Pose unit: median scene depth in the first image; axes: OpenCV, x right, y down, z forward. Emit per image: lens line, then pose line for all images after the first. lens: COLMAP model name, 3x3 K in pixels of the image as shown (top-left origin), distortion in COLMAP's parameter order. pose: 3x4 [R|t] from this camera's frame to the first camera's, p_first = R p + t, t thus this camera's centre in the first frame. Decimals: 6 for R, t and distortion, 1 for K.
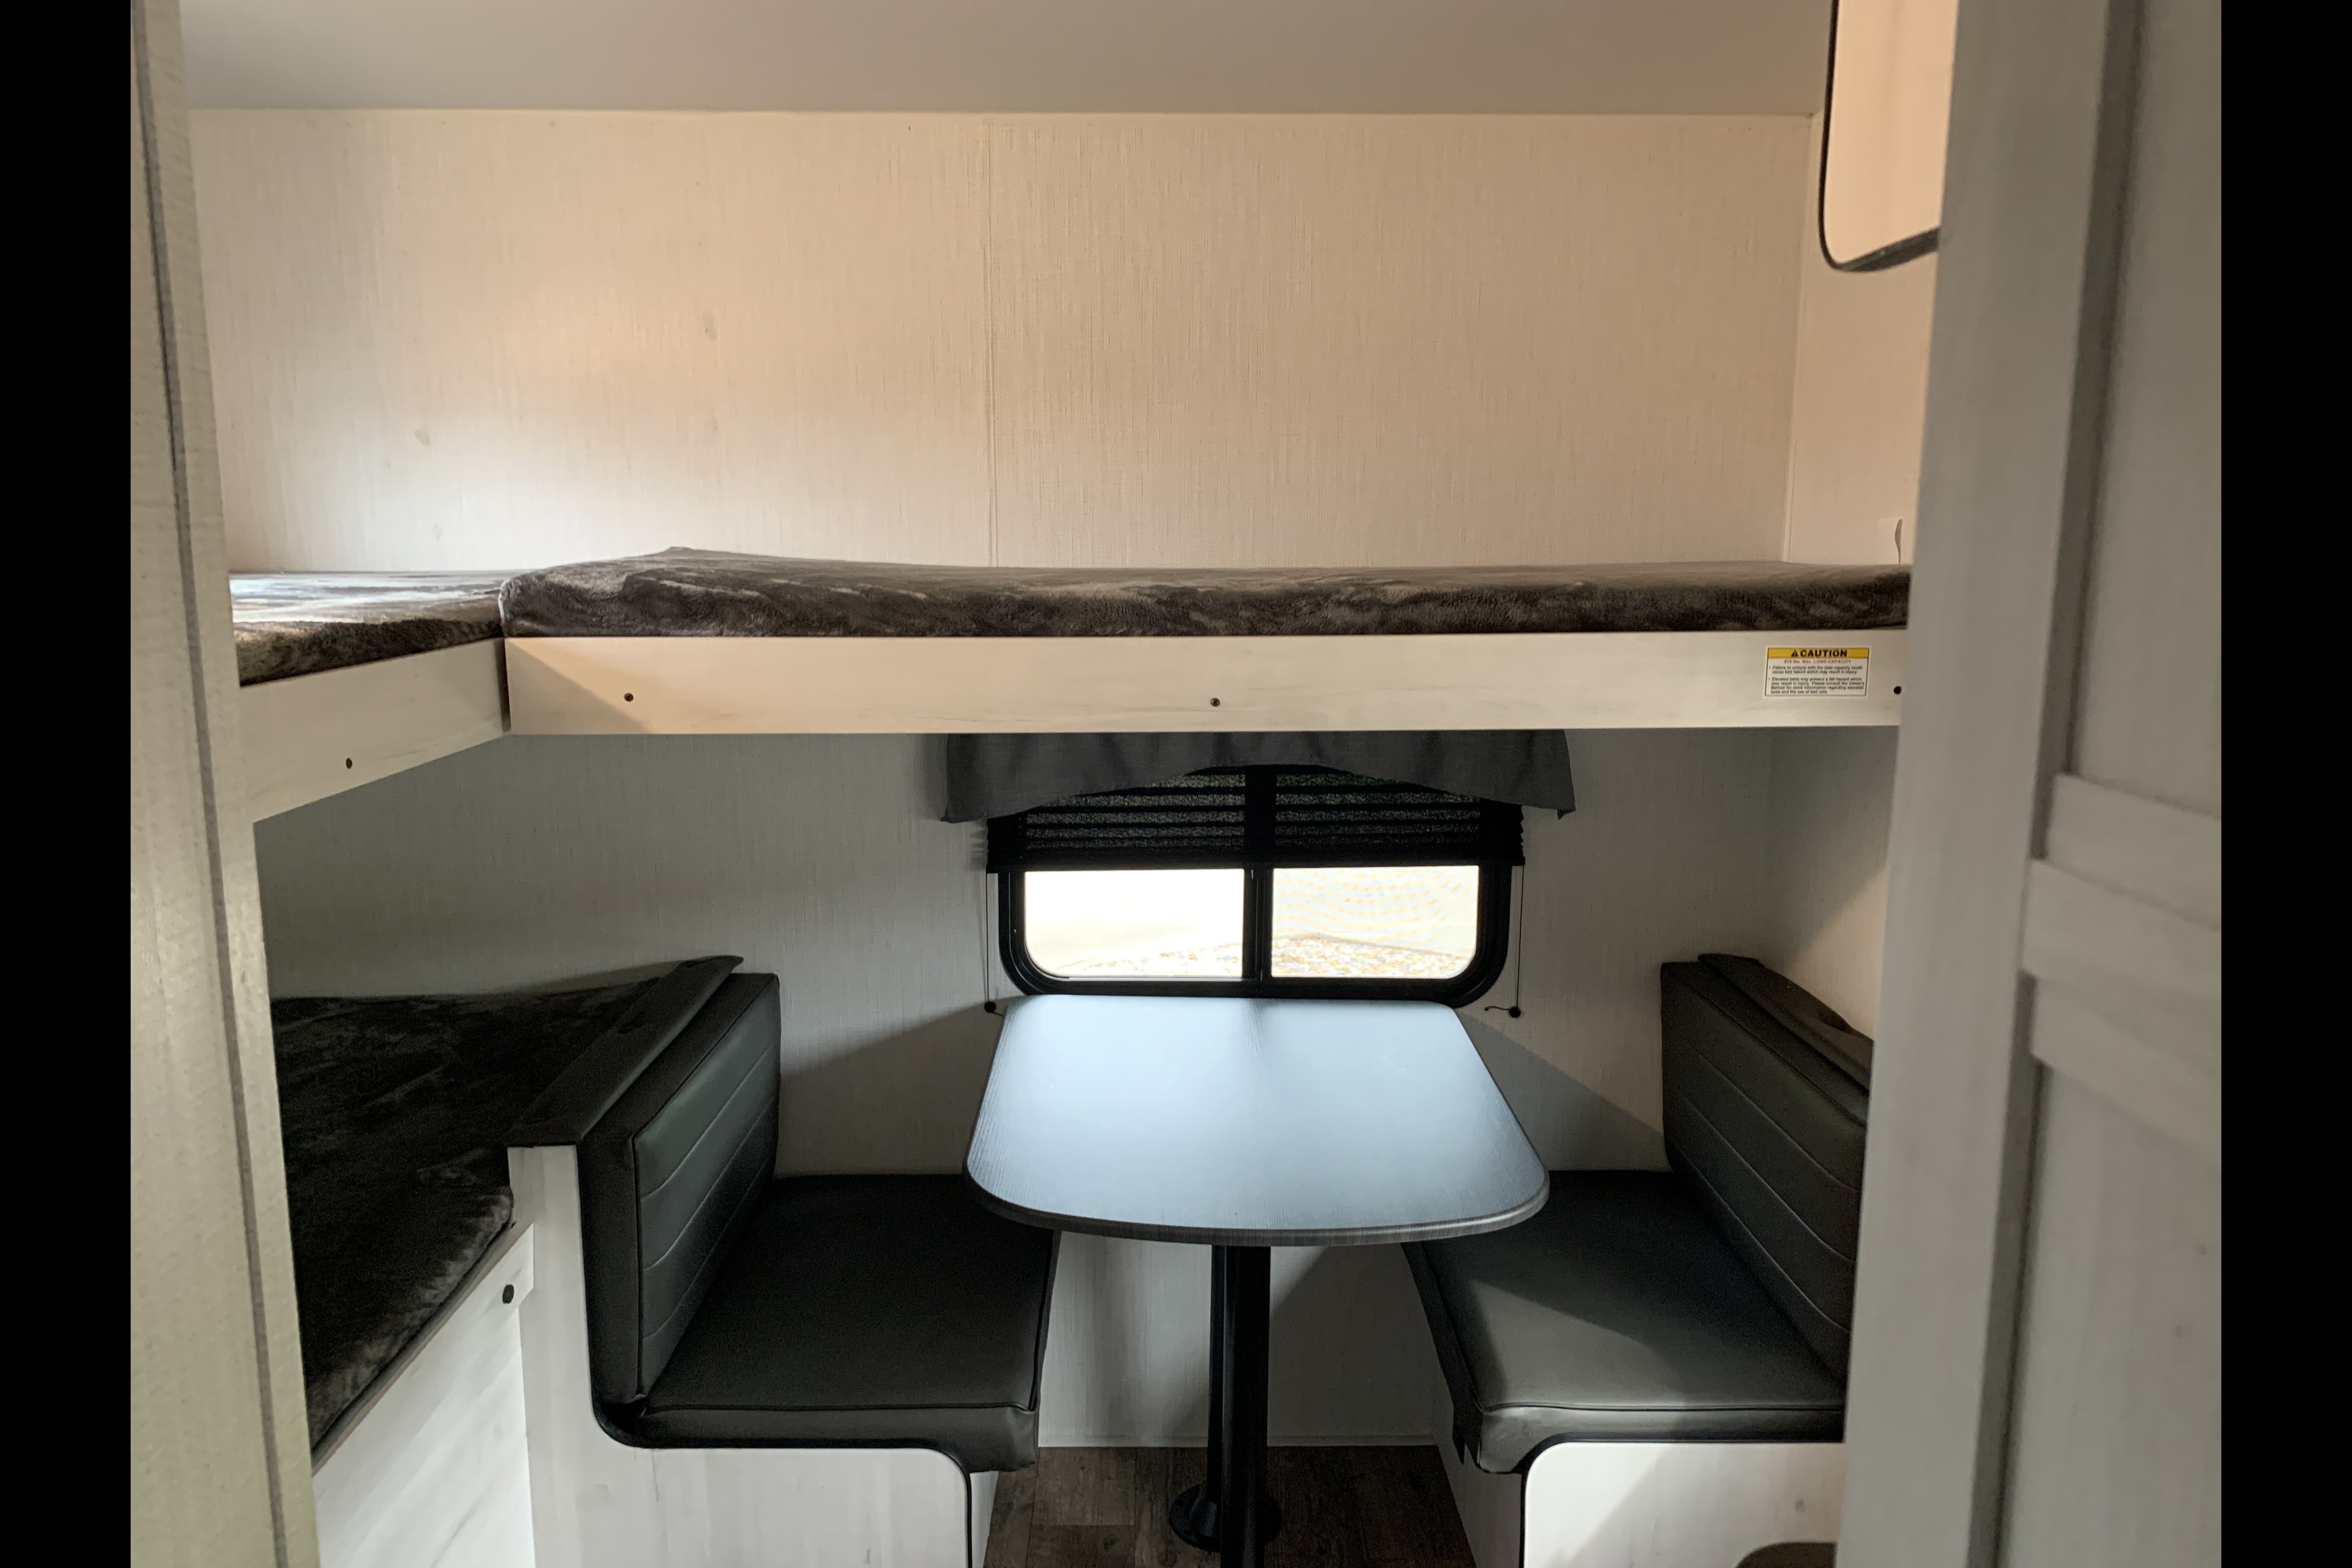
lens RADIAL K [[1589.0, 0, 1169.3], [0, 1589.0, 810.3], [0, 0, 1]] dist [0.047119, -0.060408]
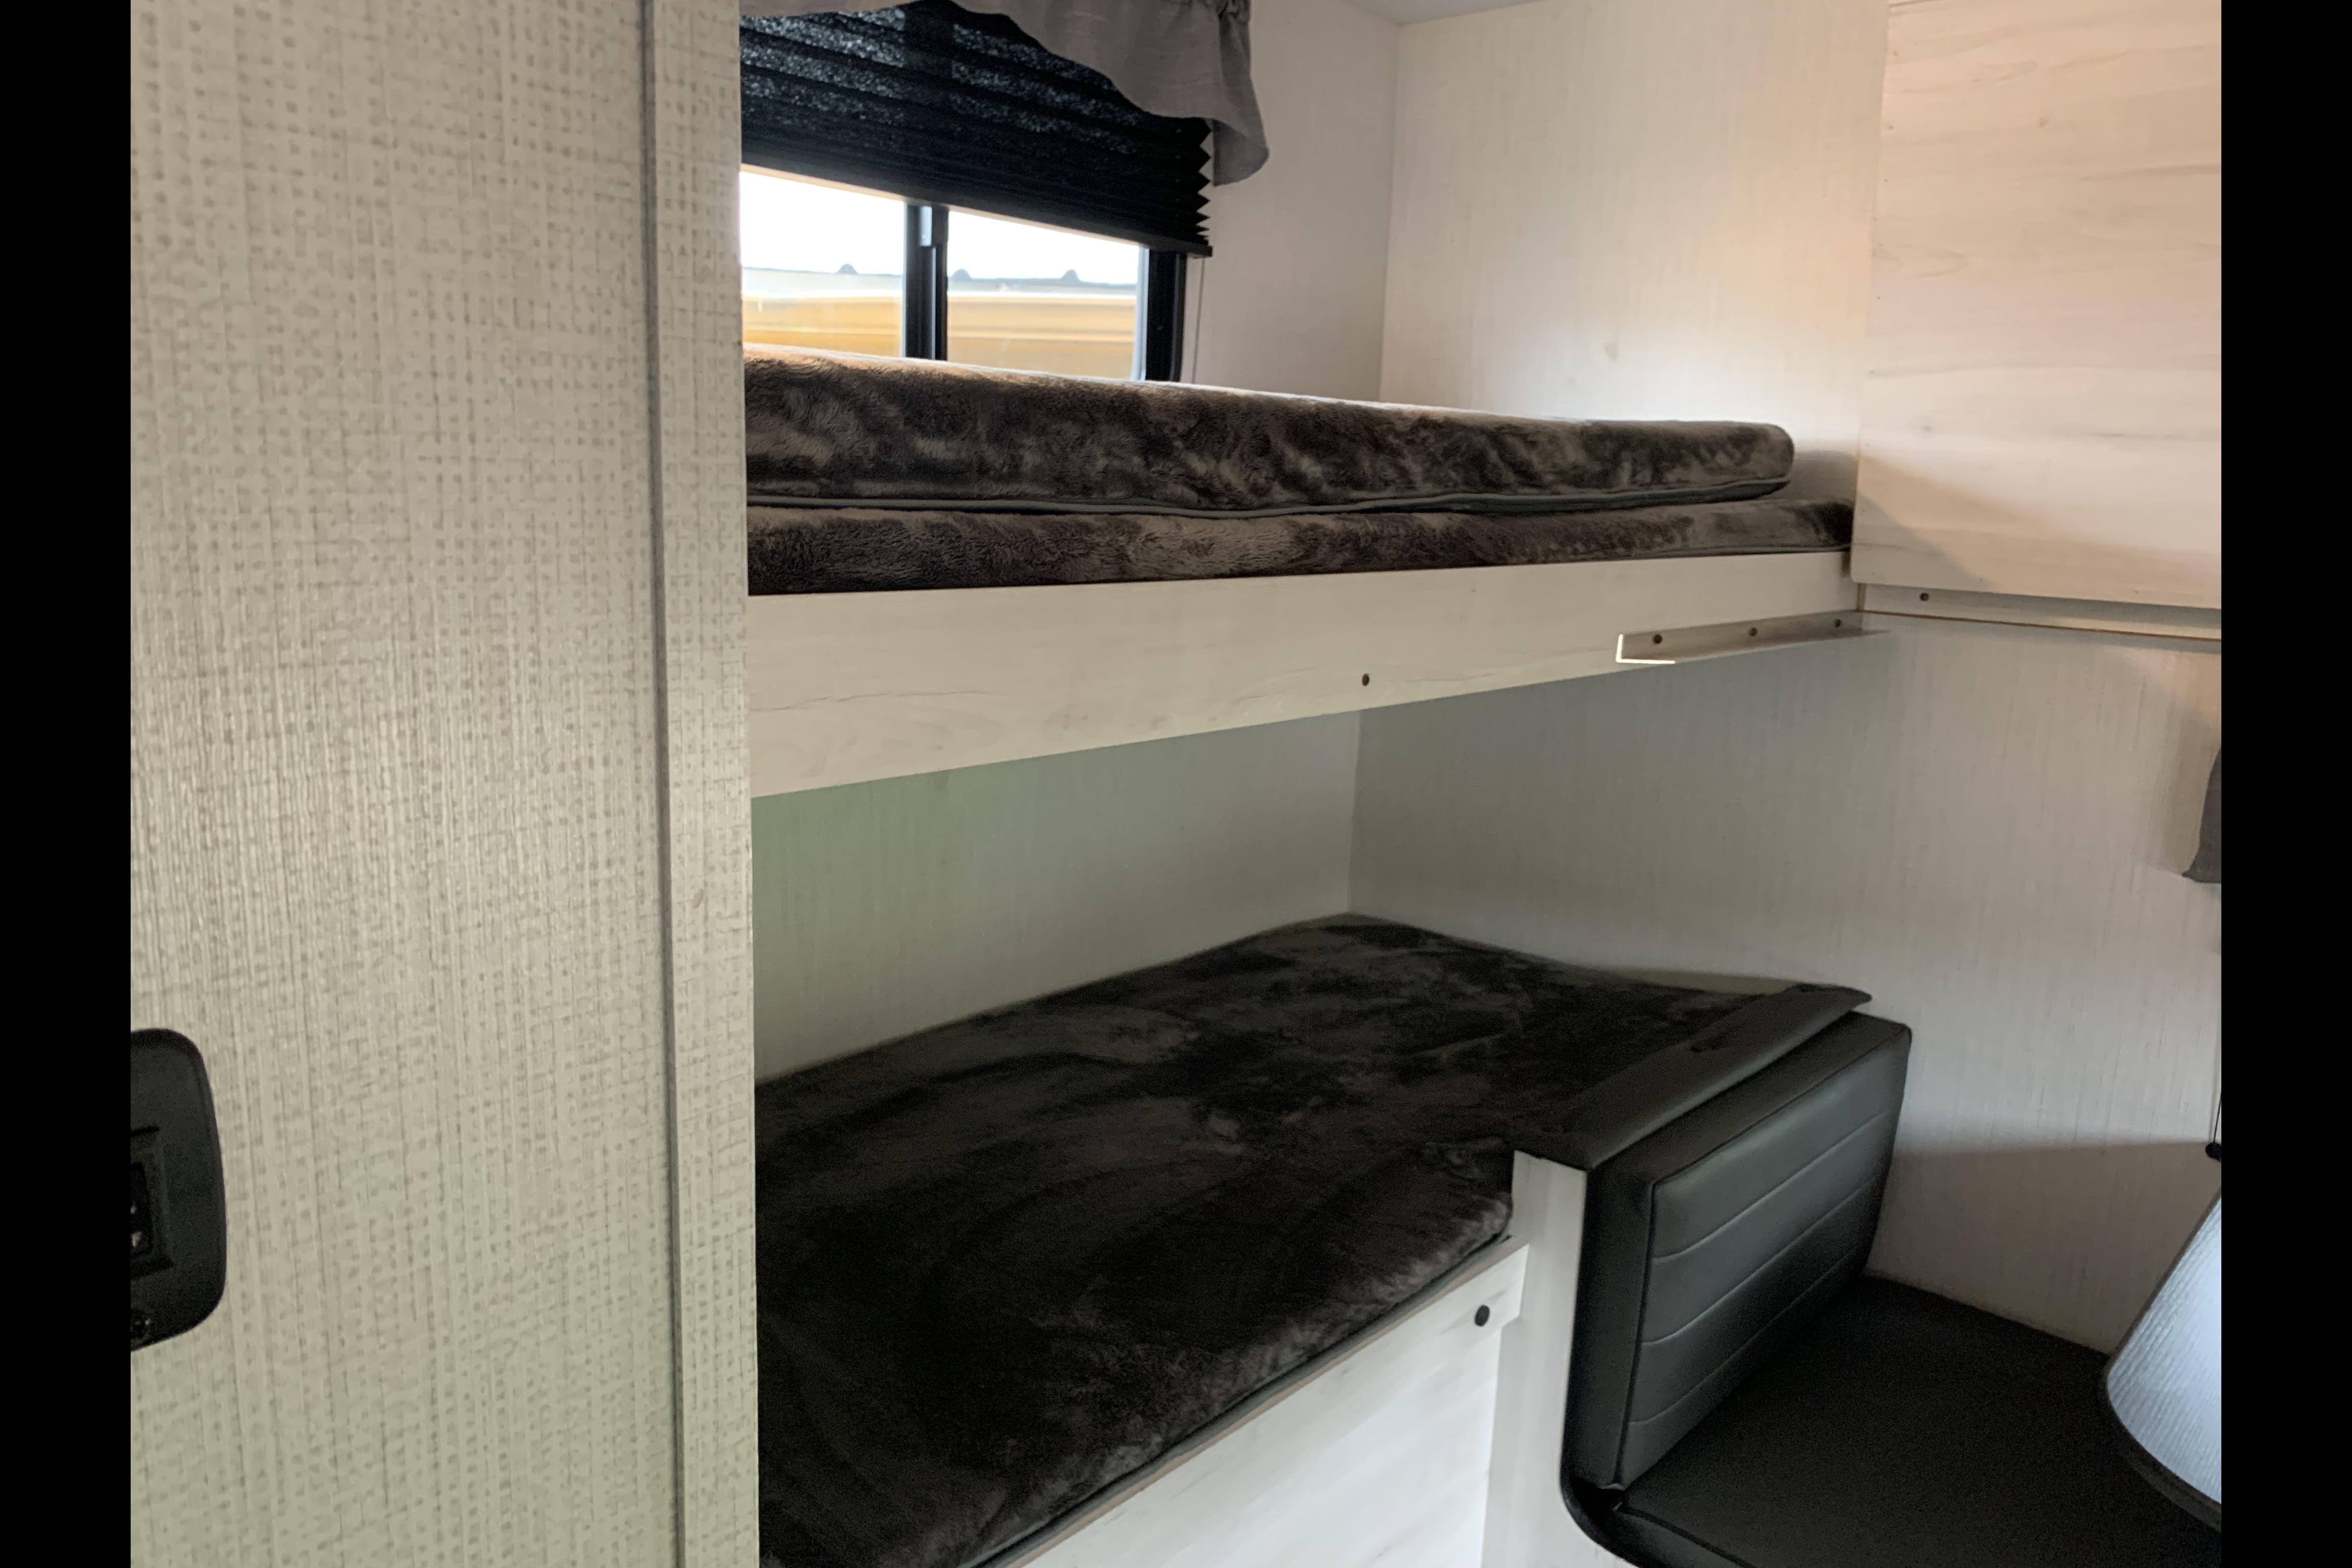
lens RADIAL K [[1589.0, 0, 1169.3], [0, 1589.0, 810.3], [0, 0, 1]] dist [0.047119, -0.060408]
pose [[0.726450, 0.164404, -0.667264, -0.001719], [-0.155939, 0.985070, 0.072936, -0.004330], [0.669293, 0.051068, 0.741242, 0.195853]]
